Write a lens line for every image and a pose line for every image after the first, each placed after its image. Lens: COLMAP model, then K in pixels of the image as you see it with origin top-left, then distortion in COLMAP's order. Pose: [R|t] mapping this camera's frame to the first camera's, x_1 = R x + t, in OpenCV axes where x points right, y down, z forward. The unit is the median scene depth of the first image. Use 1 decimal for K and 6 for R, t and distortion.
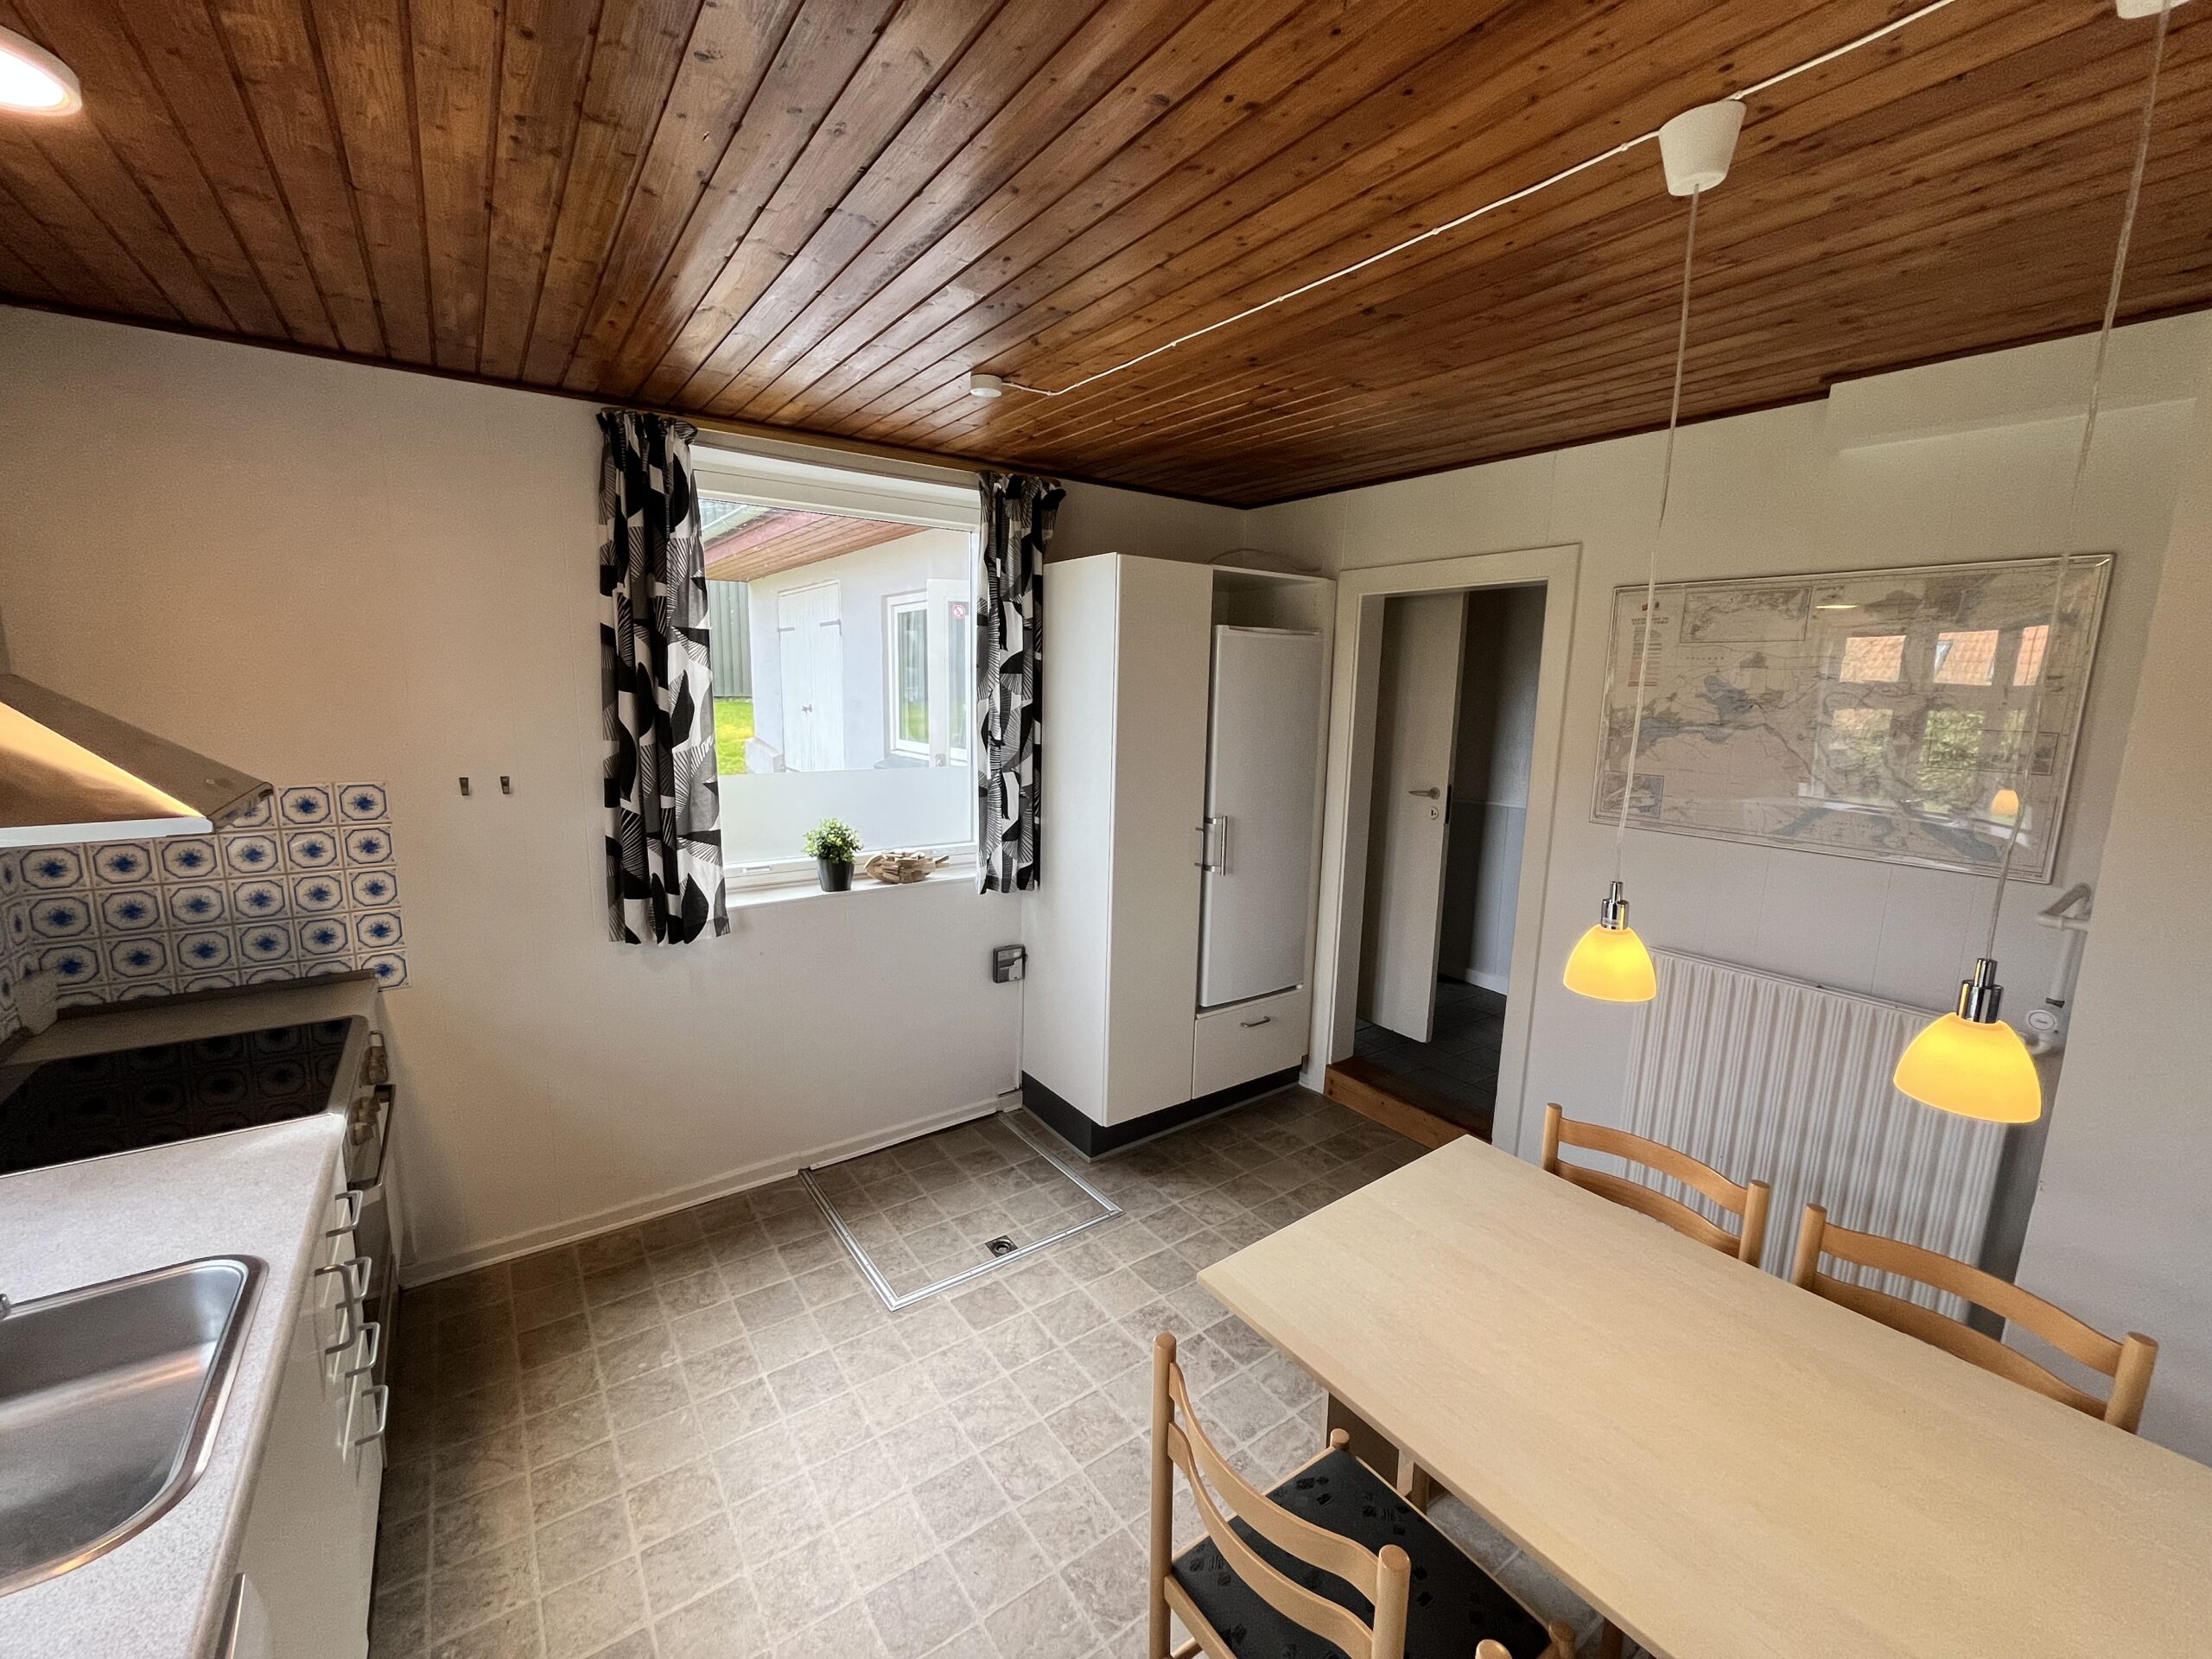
lens RADIAL K [[902.3, 0, 1112.6], [0, 902.3, 836.8], [0, 0, 1]] dist [-0.001857, -0.000710]
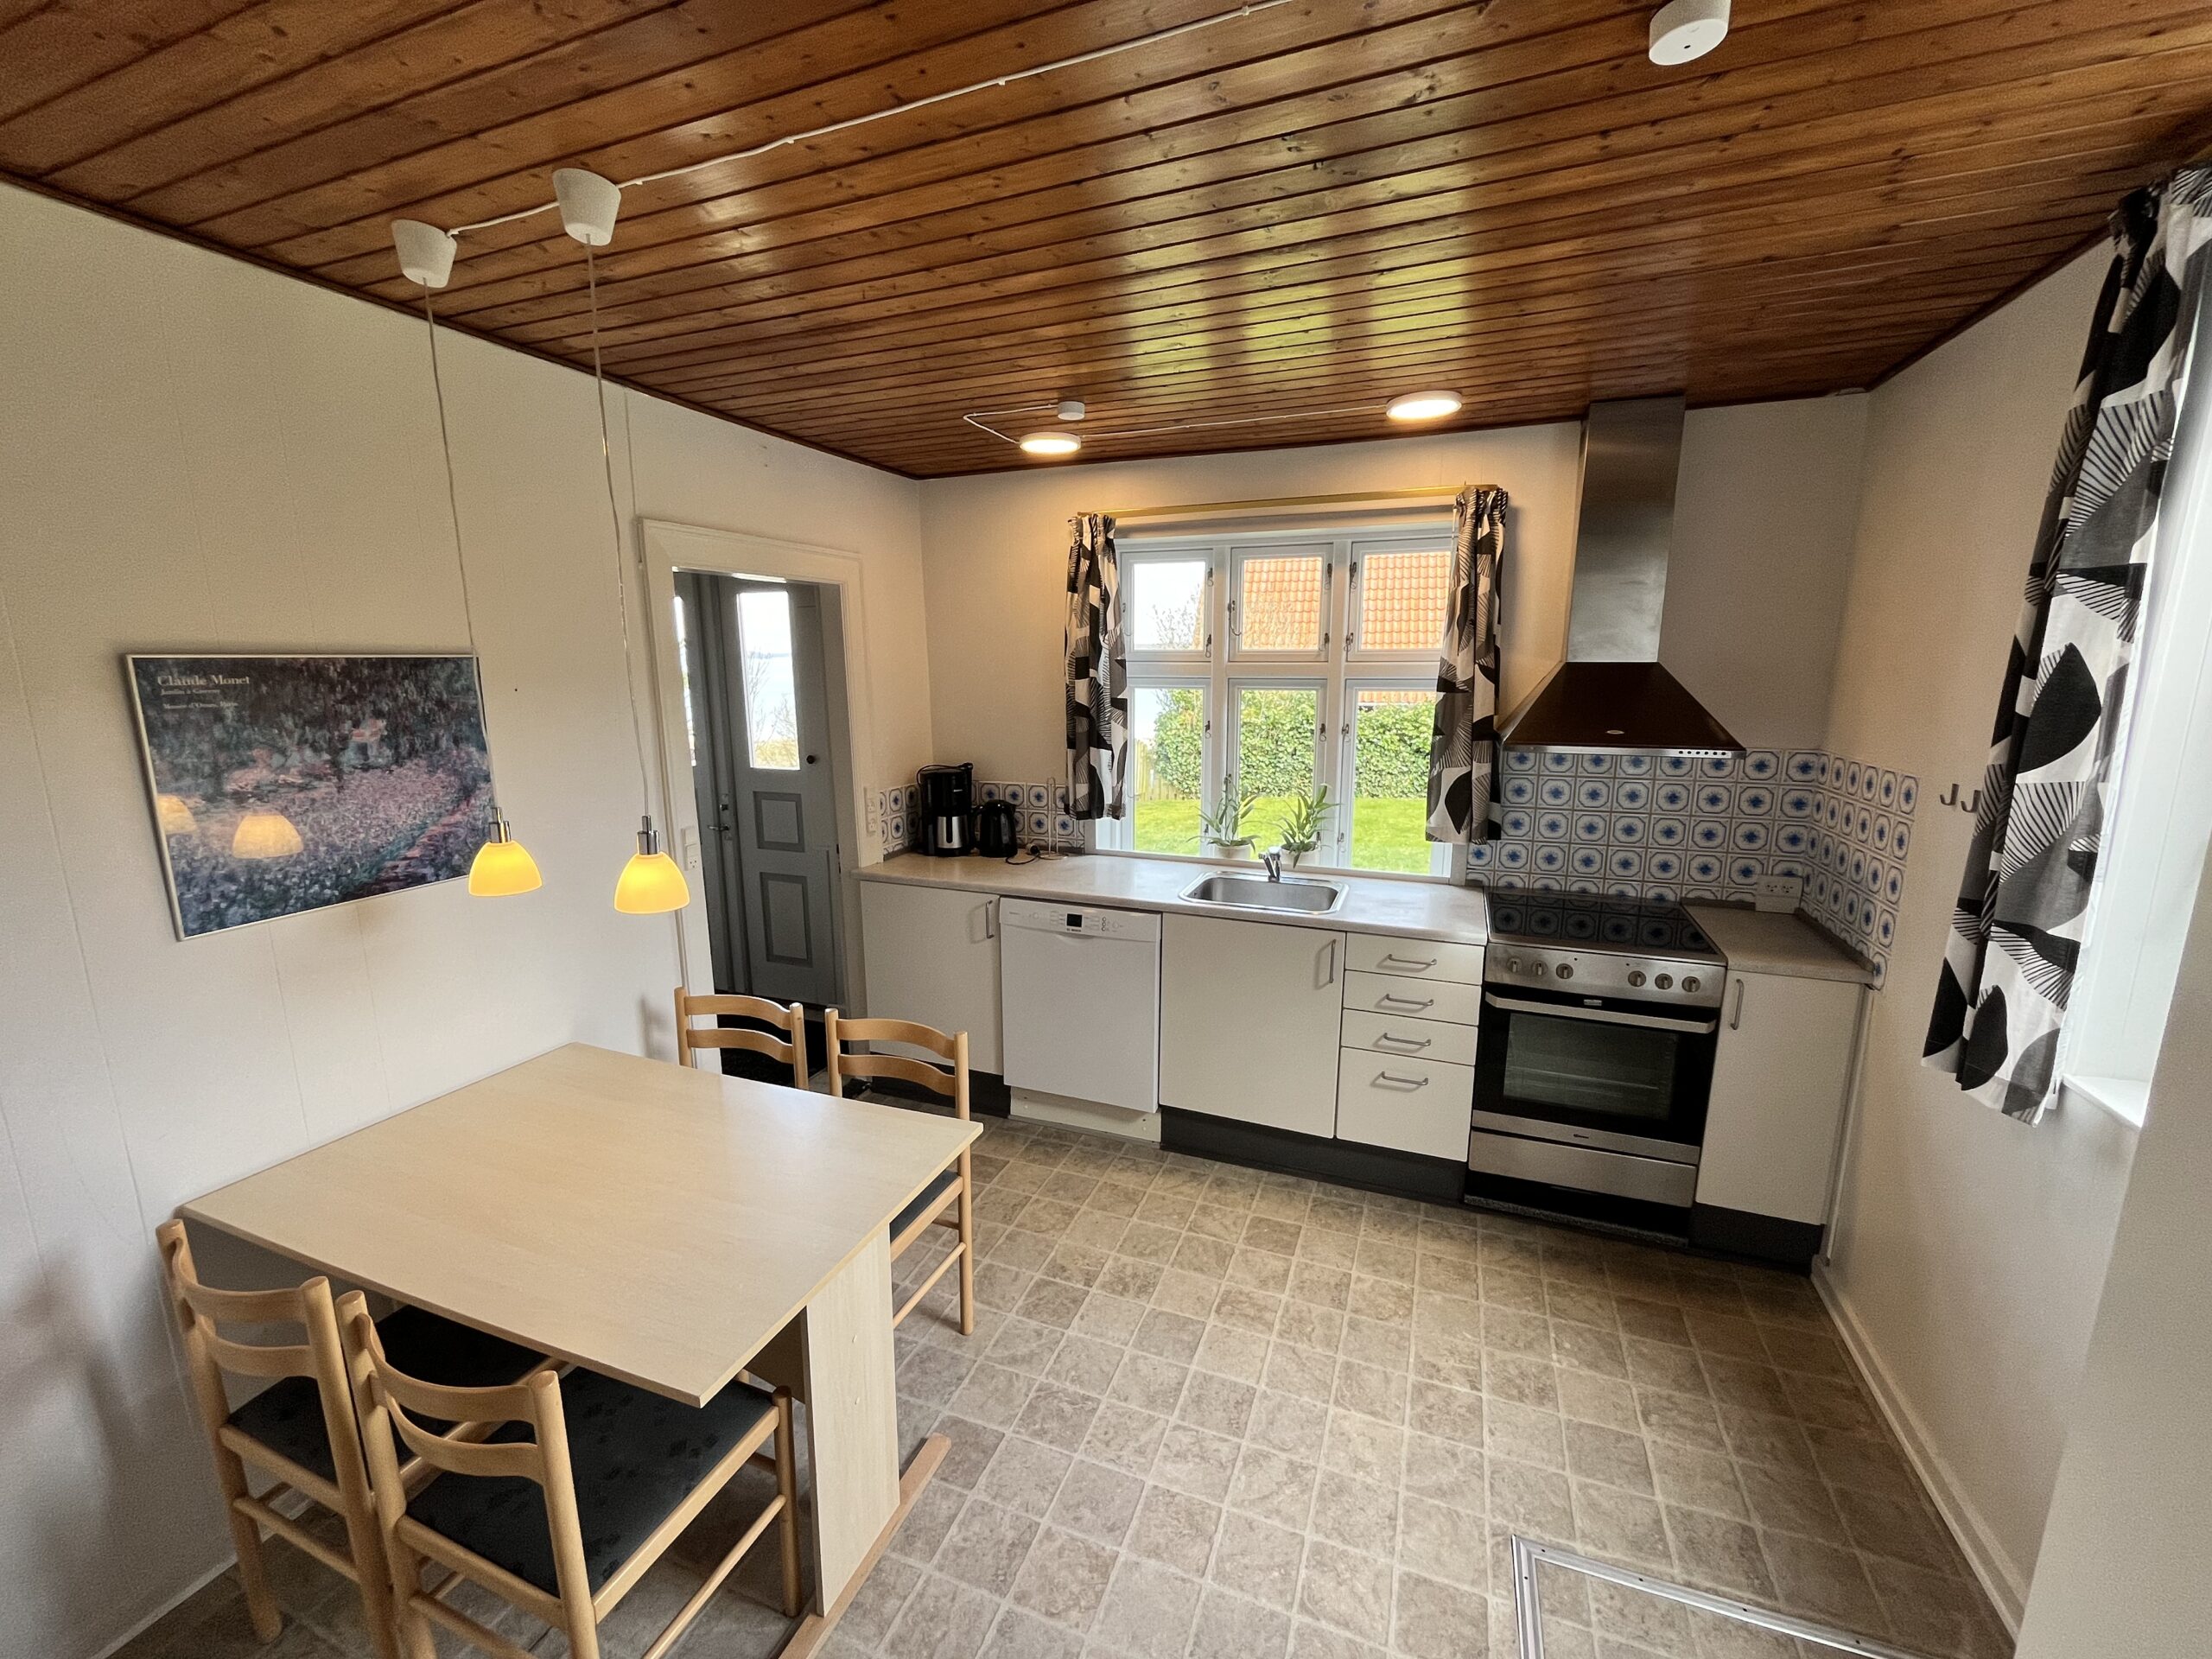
lens RADIAL K [[902.3, 0, 1101.2], [0, 902.3, 832.9], [0, 0, 1]] dist [-0.001857, -0.000710]
pose [[-0.839295, 0.086398, -0.536767, 0.392572], [-0.102657, 0.944349, 0.312518, -0.207970], [0.533896, 0.317398, -0.783718, 1.282190]]
